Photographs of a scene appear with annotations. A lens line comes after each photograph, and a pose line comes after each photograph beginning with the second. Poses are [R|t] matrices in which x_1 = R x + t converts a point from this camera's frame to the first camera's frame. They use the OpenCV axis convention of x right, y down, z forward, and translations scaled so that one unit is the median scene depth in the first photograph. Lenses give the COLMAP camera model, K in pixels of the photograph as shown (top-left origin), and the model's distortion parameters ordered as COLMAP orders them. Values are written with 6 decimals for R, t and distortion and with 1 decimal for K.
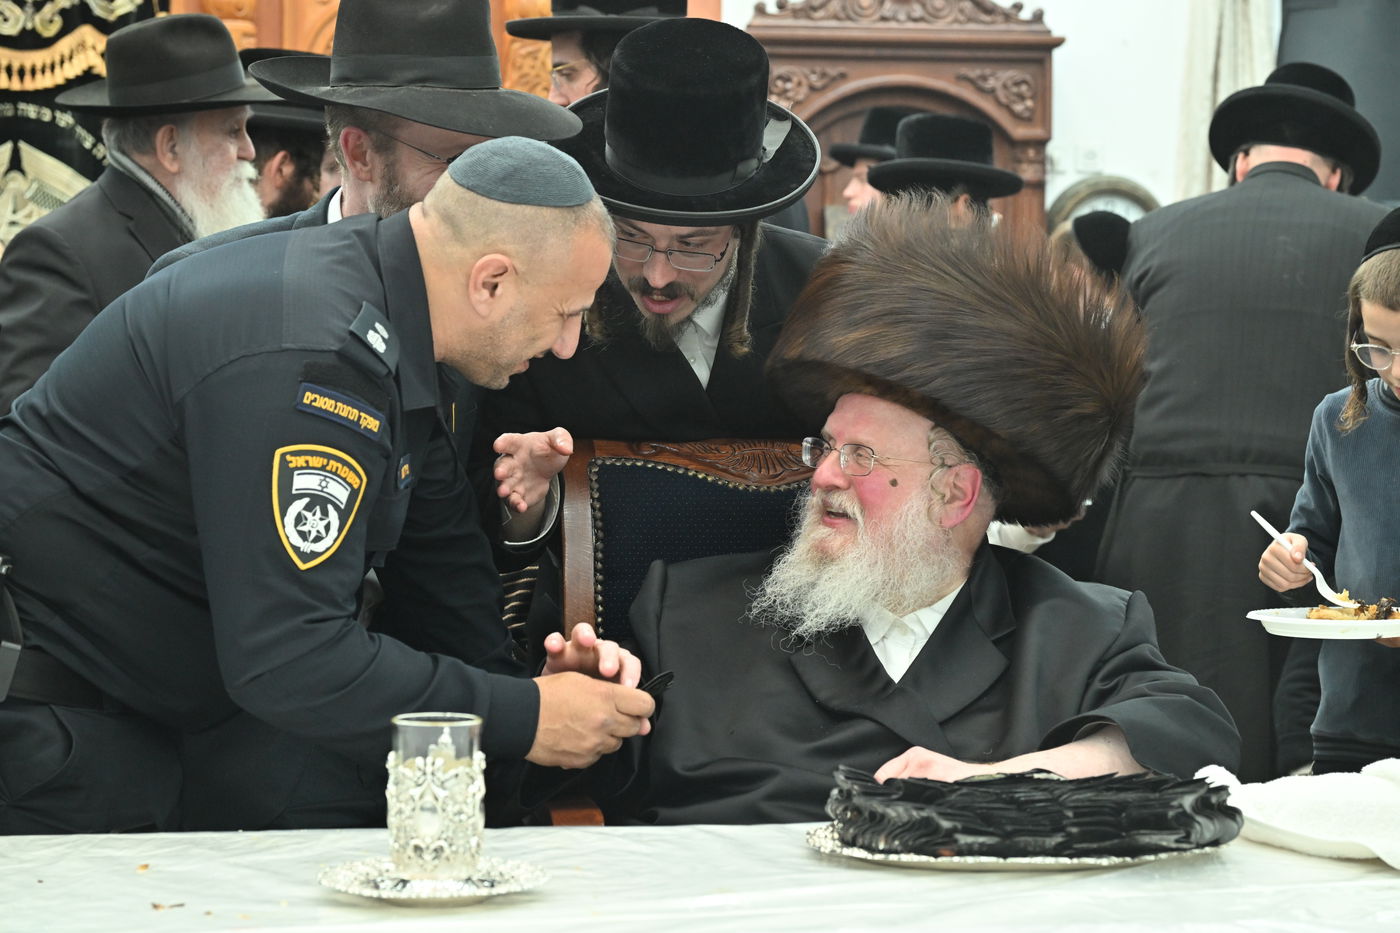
lens RADIAL K [[3047.9, 0, 700.0], [0, 3047.9, 466.5], [0, 0, 1]] dist [0.030117, -0.366094]
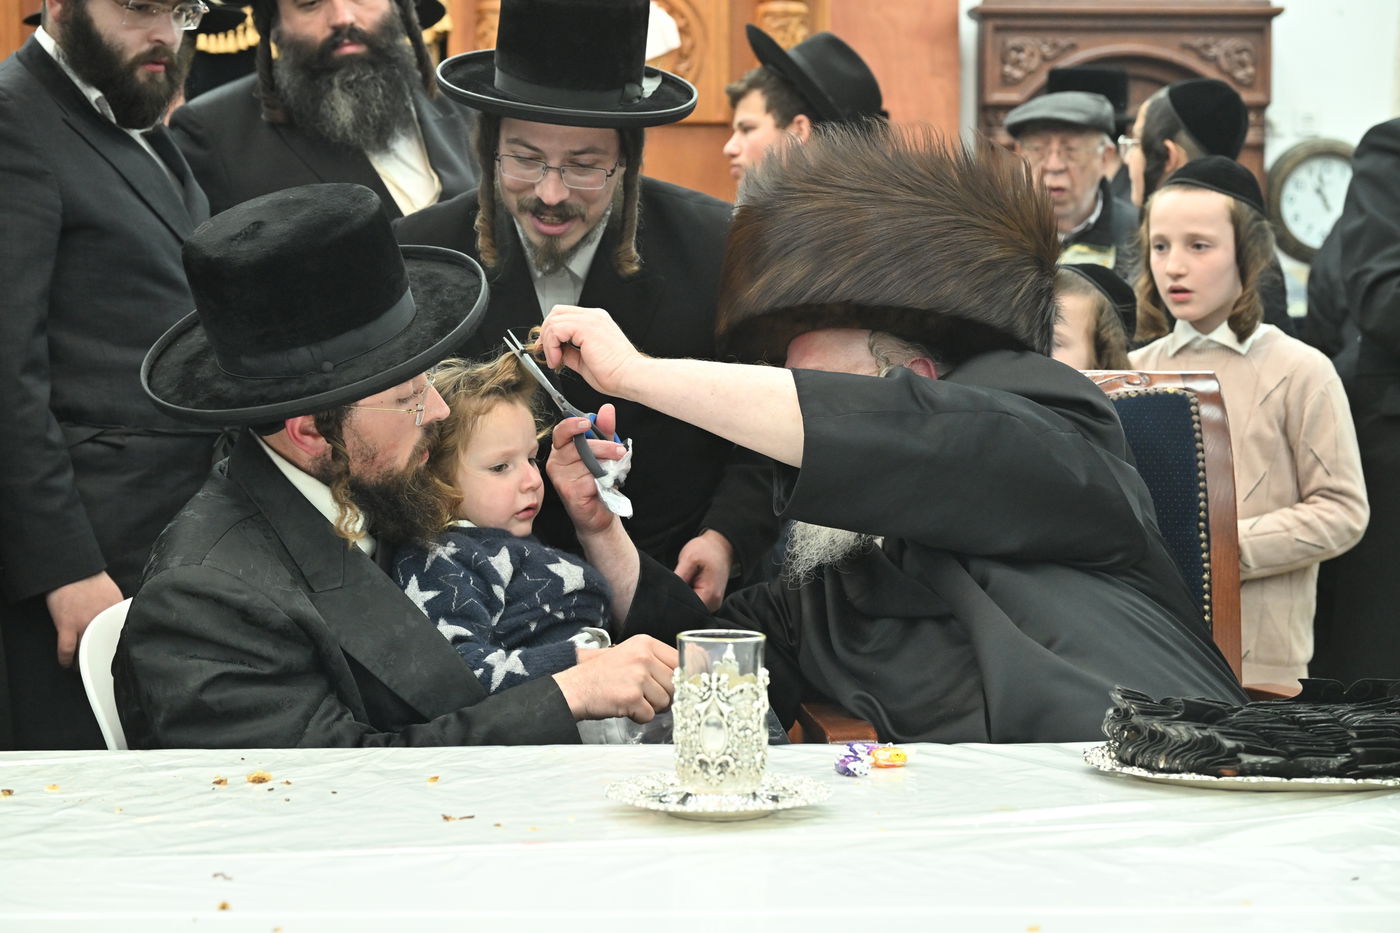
lens RADIAL K [[2648.1, 0, 700.0], [0, 2648.1, 466.5], [0, 0, 1]] dist [0.013913, 0.025541]
pose [[0.997278, 0.000209, -0.073732, -0.027971], [0.000557, 0.999946, 0.010371, 0.017355], [0.073730, -0.010384, 0.997224, 0.122218]]
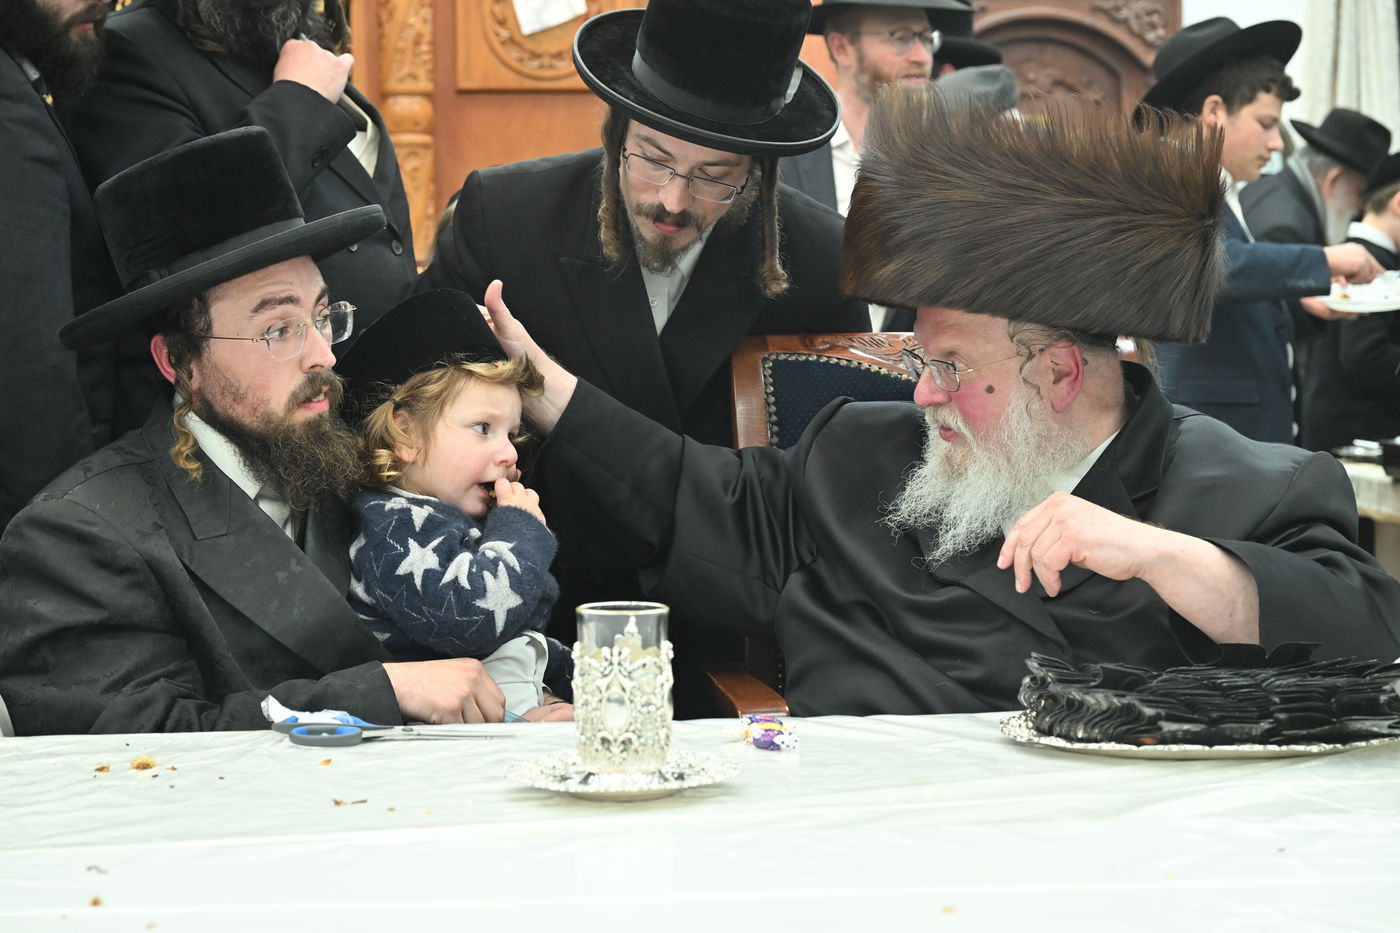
lens RADIAL K [[2605.3, 0, 704.9], [0, 2605.3, 466.2], [0, 0, 1]] dist [0.019928, -0.050000]
pose [[0.998950, -0.013317, -0.043846, -0.022552], [0.014170, 0.999715, 0.019189, 0.021673], [0.043578, -0.019790, 0.998854, 0.169271]]
